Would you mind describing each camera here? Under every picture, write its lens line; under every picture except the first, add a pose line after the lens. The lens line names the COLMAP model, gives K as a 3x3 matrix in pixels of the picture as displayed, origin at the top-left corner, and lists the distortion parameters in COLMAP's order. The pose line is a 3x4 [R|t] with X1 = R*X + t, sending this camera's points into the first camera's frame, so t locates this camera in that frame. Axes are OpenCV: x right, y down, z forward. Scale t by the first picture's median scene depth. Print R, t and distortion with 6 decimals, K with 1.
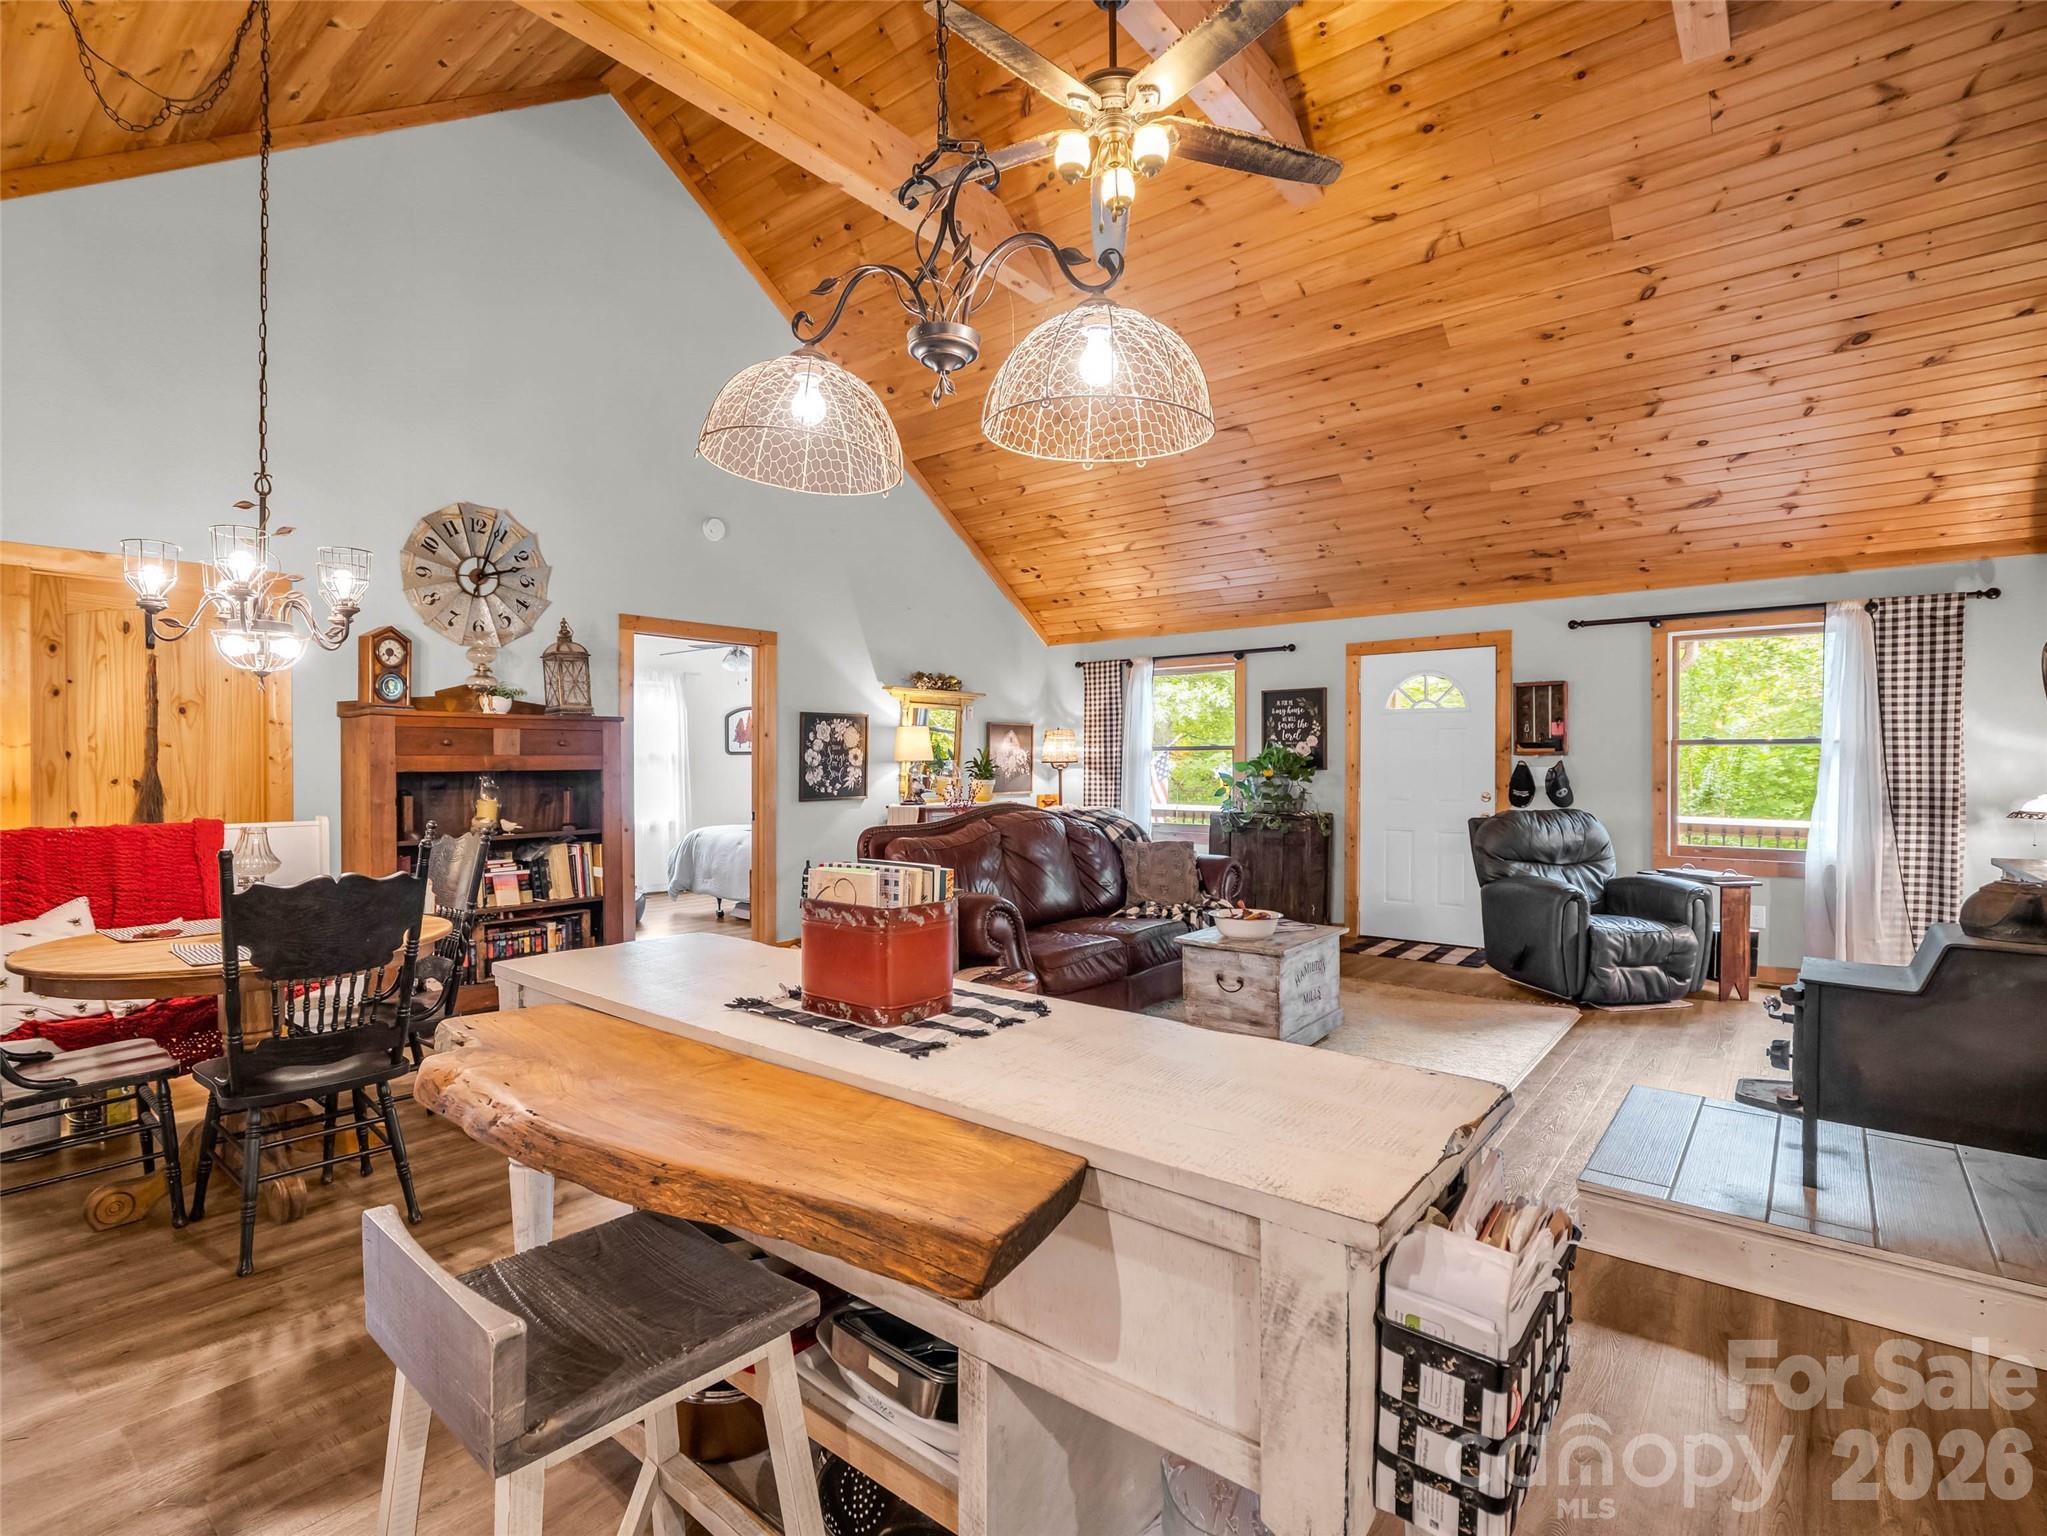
lens RADIAL K [[1004.8, 0, 1076.6], [0, 1004.8, 772.7], [0, 0, 1]] dist [0.001388, -0.000228]
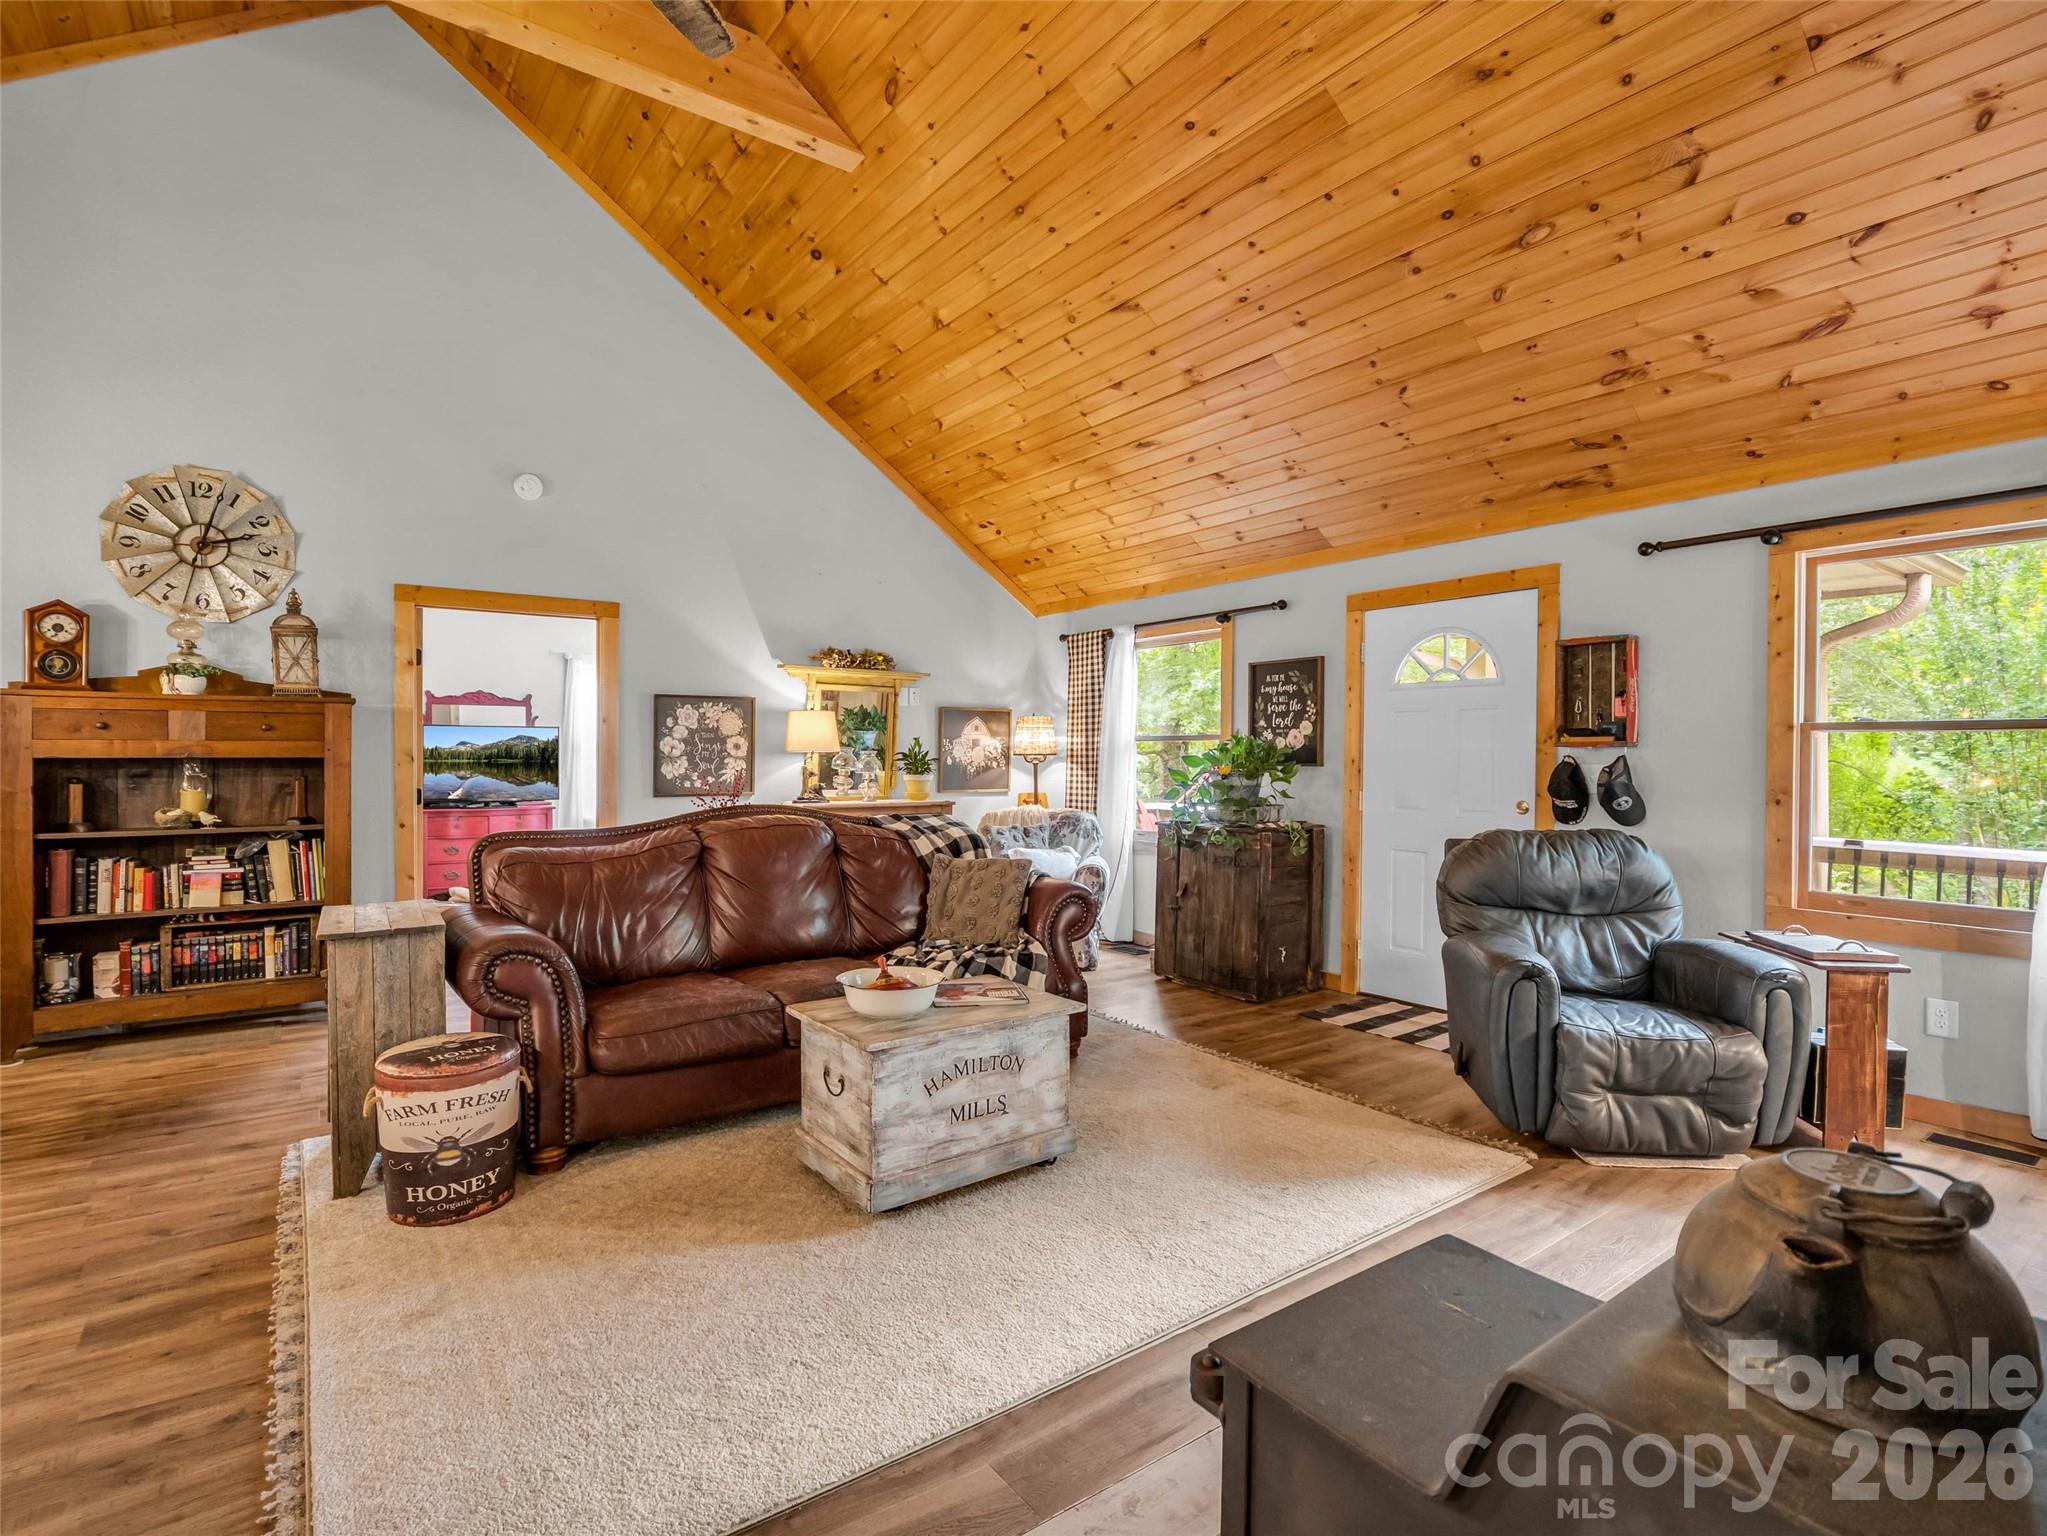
lens RADIAL K [[1014.5, 0, 1056.8], [0, 1014.5, 770.9], [0, 0, 1]] dist [-0.005267, 0.000974]
pose [[0.959367, 0.010715, -0.281958, 0.325113], [-0.009661, 0.999940, 0.005128, -0.001769], [0.281996, -0.002195, 0.959413, 0.265105]]
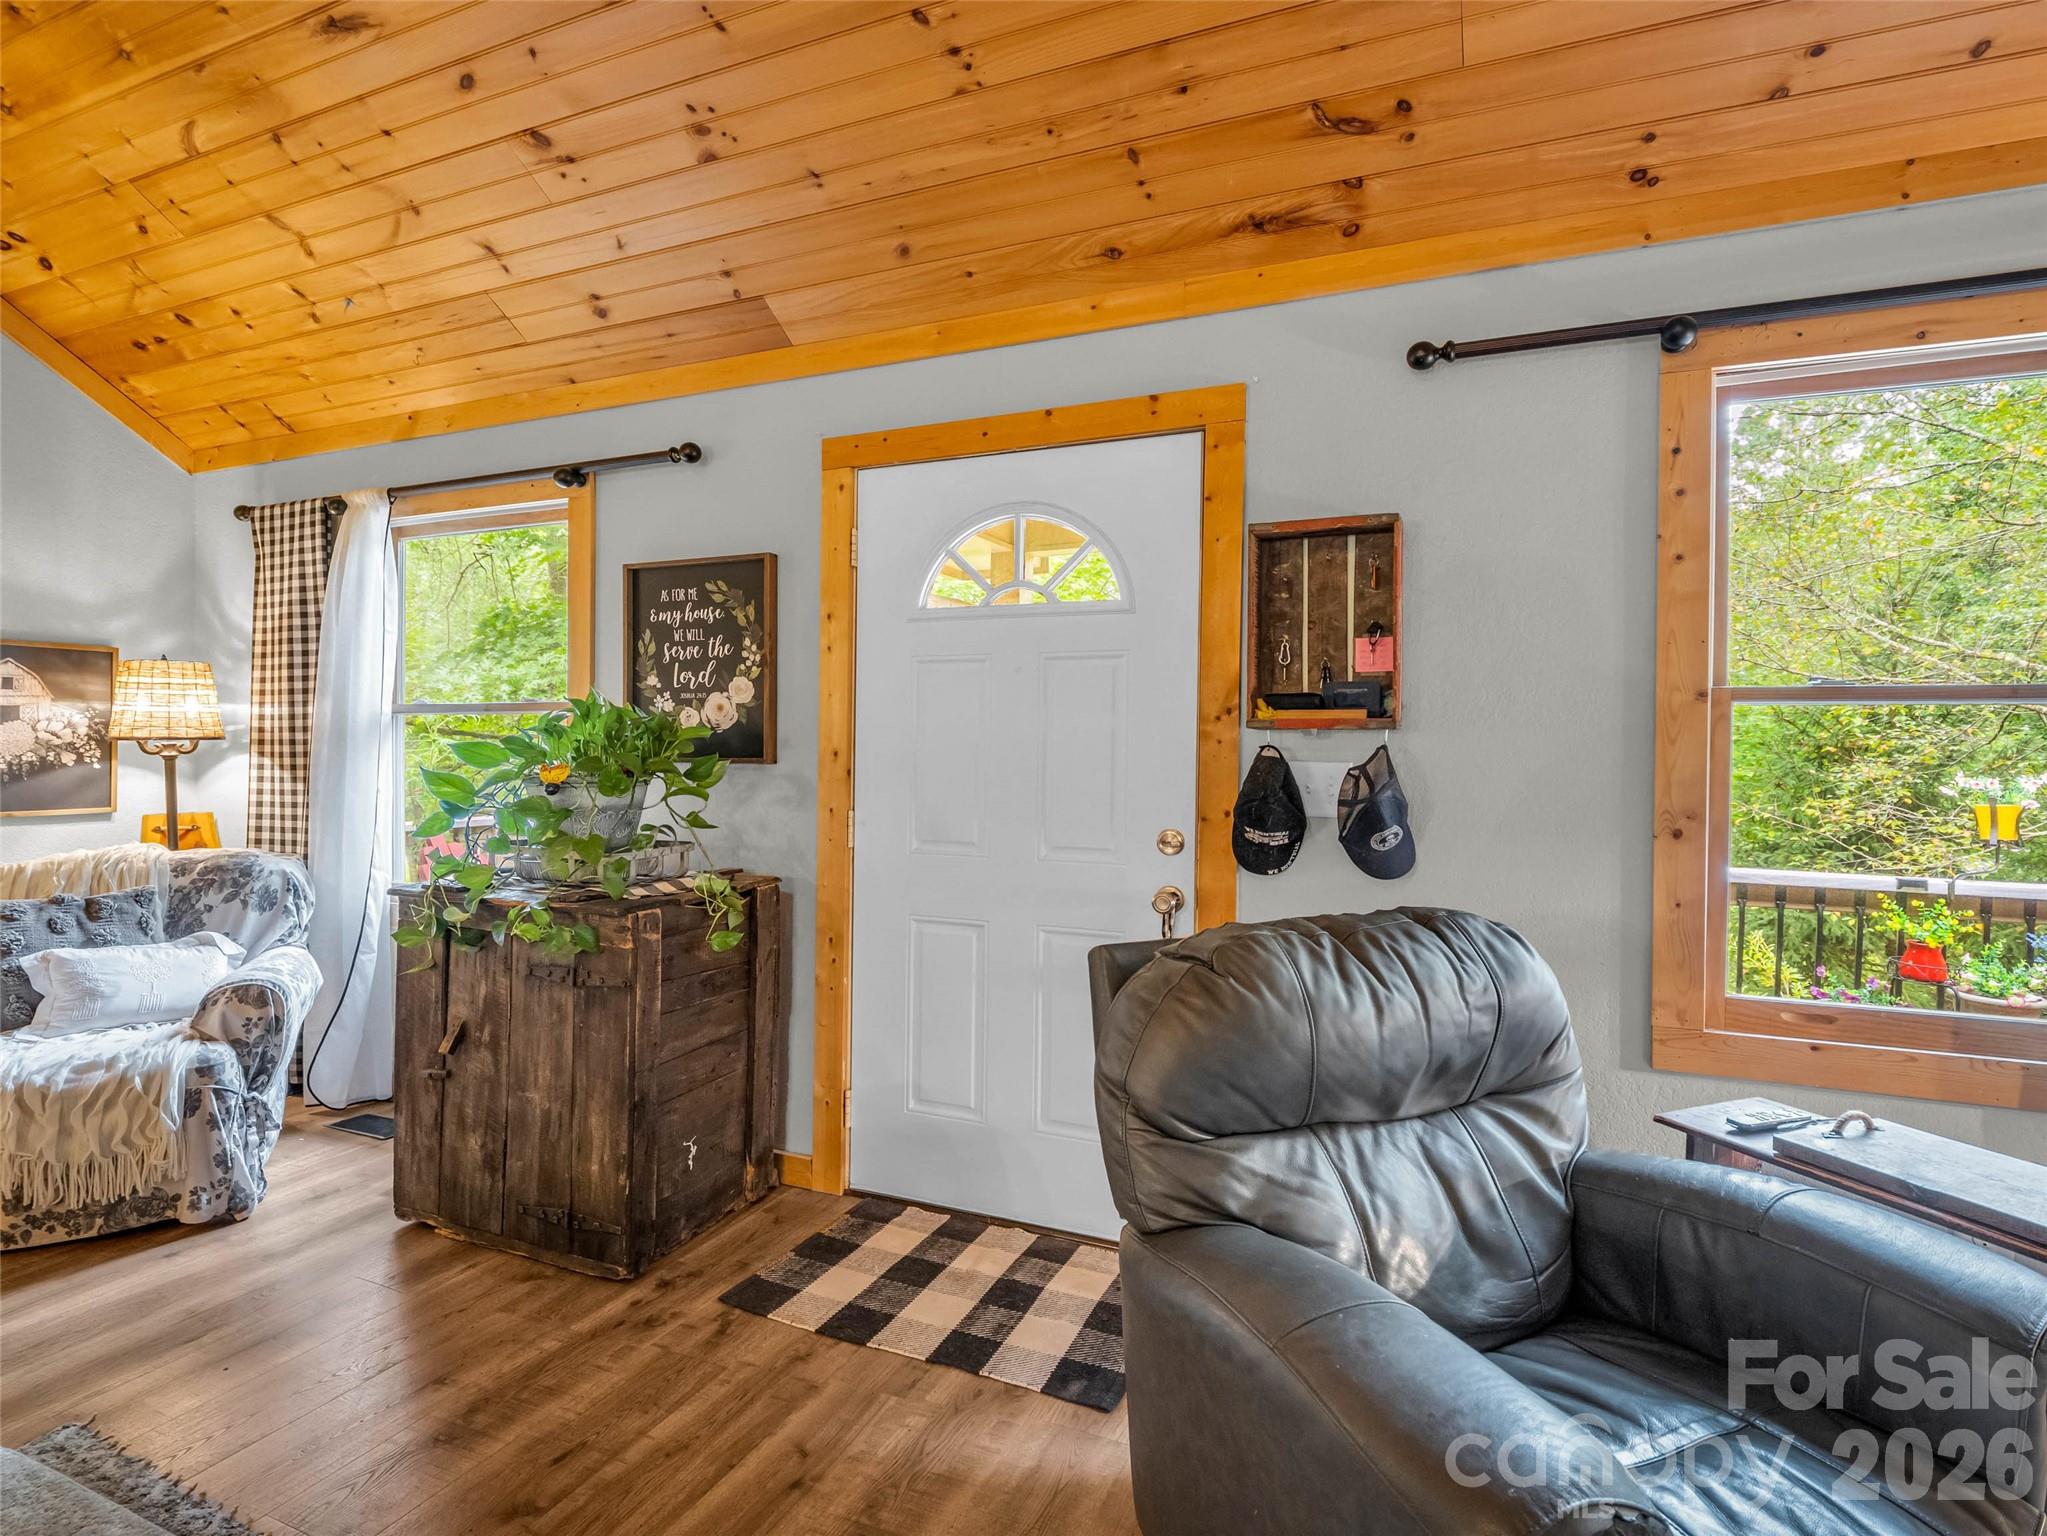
lens RADIAL K [[580.2, 0, 1016.0], [0, 580.2, 743.4], [0, 0, 1]] dist [-0.006218, -0.000018]
pose [[0.928352, 0.006268, 0.371650, 0.301592], [-0.004006, 0.999968, -0.006858, -0.011426], [-0.371681, 0.004877, 0.928348, 0.901941]]
